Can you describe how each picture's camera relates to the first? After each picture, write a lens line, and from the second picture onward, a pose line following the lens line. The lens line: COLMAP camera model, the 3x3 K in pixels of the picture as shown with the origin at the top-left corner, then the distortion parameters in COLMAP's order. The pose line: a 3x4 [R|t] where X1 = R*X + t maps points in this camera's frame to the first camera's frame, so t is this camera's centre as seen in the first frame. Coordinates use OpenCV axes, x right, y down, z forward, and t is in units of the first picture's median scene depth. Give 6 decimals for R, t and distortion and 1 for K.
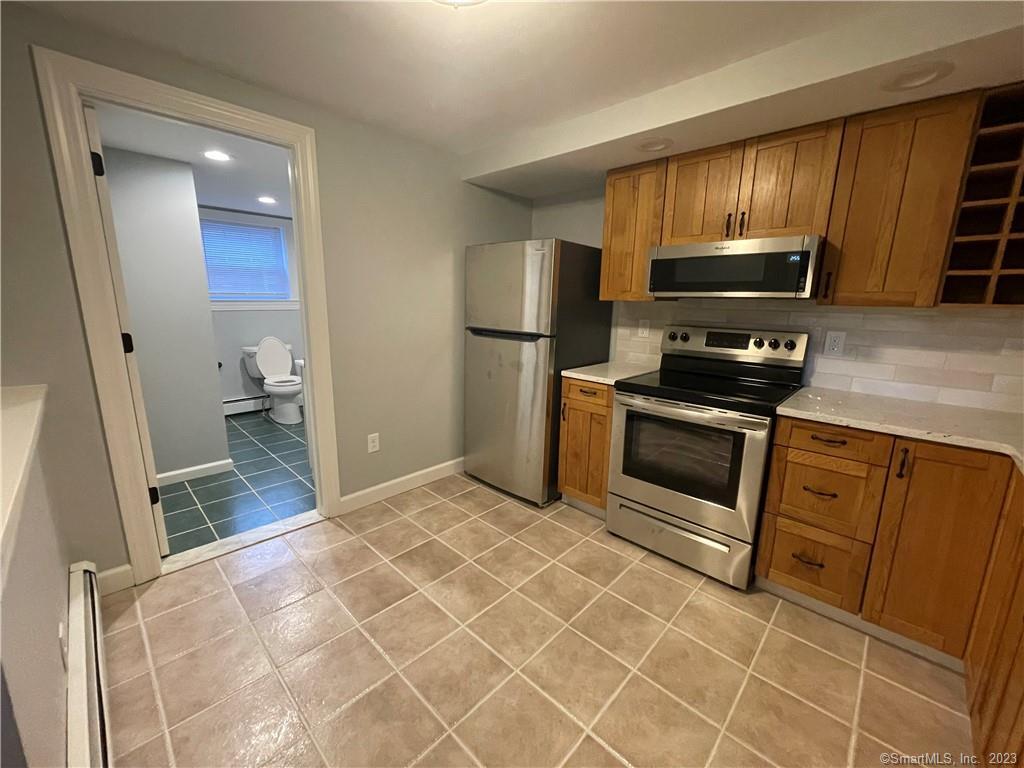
lens RADIAL K [[412.8, 0, 512.0], [0, 412.8, 384.0], [0, 0, 1]] dist [-0.002307, -0.000339]
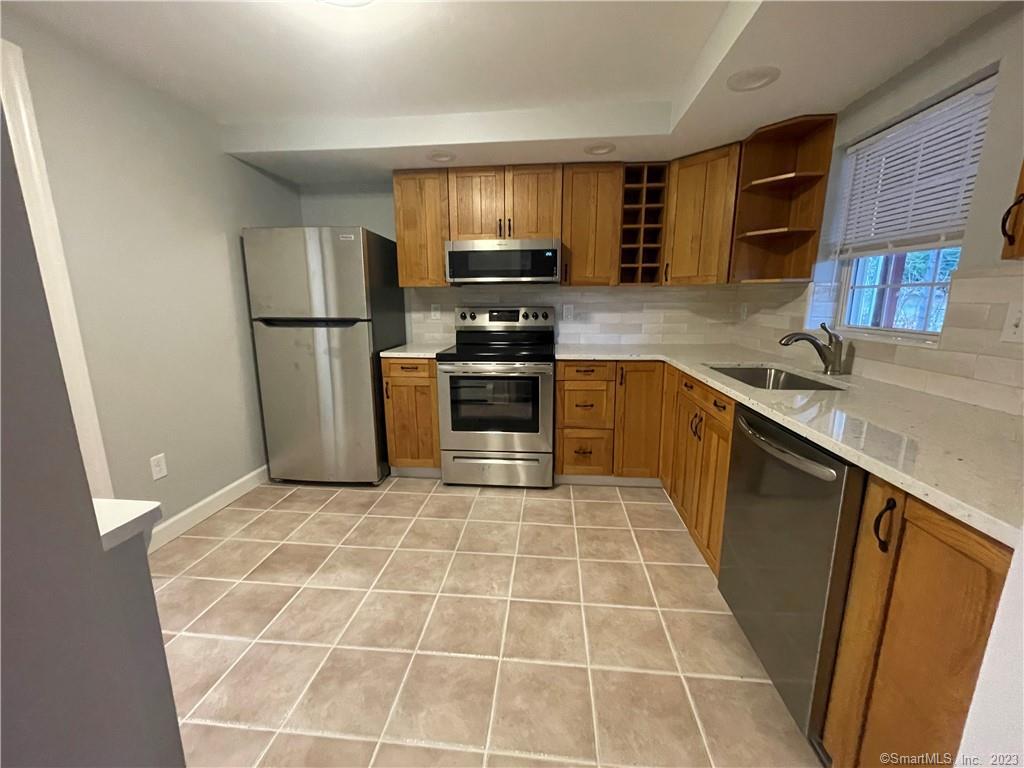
lens RADIAL K [[412.8, 0, 512.0], [0, 412.8, 384.0], [0, 0, 1]] dist [-0.002307, -0.000339]
pose [[0.786680, -0.143473, 0.600459, -0.300795], [0.143181, 0.988502, 0.048606, 0.052321], [-0.600528, 0.047737, 0.798177, -0.062549]]
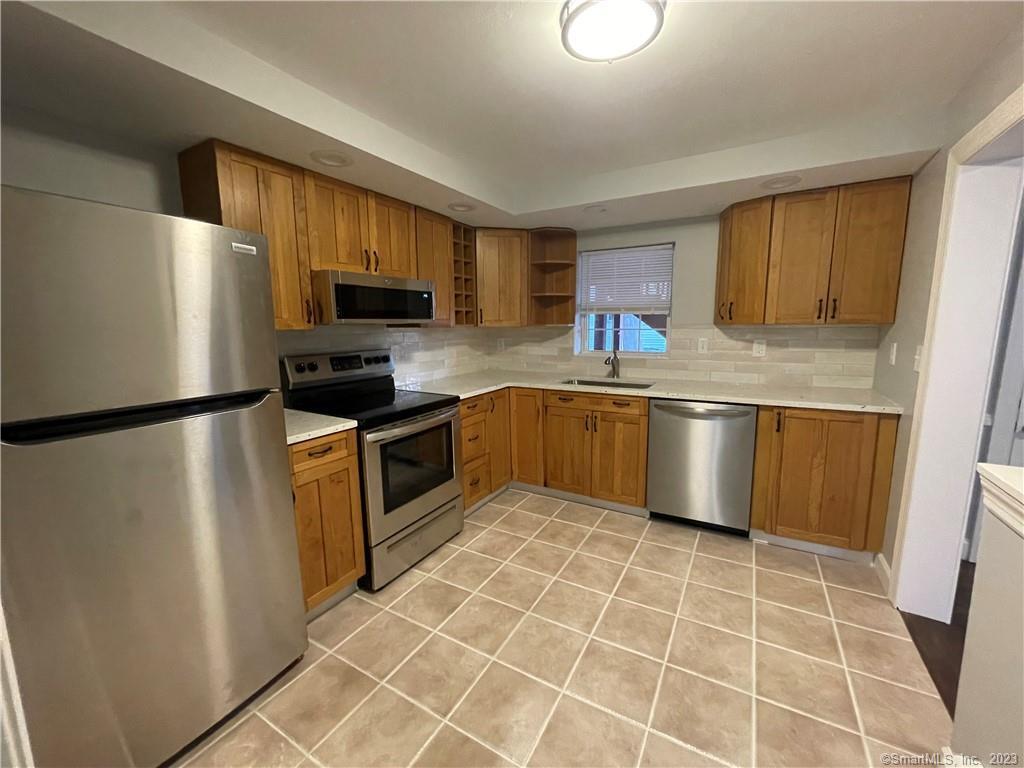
lens RADIAL K [[411.7, 0, 512.0], [0, 411.7, 384.0], [0, 0, 1]] dist [0.000062, -0.000008]
pose [[-0.235294, -0.158642, 0.958890, -0.651503], [0.201595, 0.957167, 0.207825, -0.200736], [-0.950787, 0.242208, -0.193234, 0.860734]]
